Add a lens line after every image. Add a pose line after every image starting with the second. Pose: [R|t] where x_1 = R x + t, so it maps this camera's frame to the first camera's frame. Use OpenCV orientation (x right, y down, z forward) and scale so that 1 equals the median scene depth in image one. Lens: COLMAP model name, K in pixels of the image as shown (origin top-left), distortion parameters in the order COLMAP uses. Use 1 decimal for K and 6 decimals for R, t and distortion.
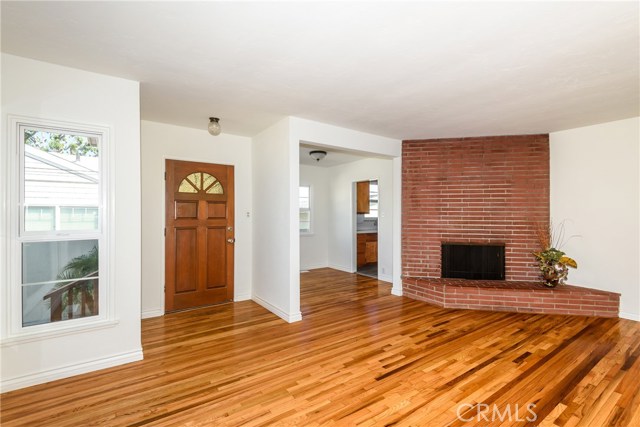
lens RADIAL K [[294.2, 0, 320.0], [0, 294.2, 213.5], [0, 0, 1]] dist [0.031568, -0.019598]
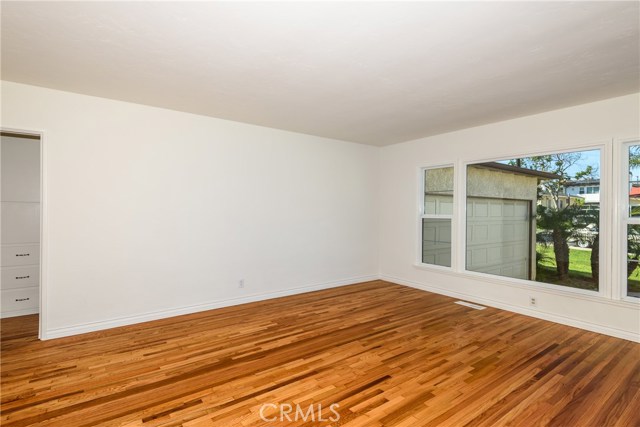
lens RADIAL K [[309.1, 0, 317.0], [0, 309.1, 211.6], [0, 0, 1]] dist [0.032045, -0.023978]
pose [[-0.999948, -0.009014, -0.004710, 0.222062], [-0.009016, 0.999959, 0.000376, 0.020344], [0.004706, 0.000418, -0.999989, 1.026341]]
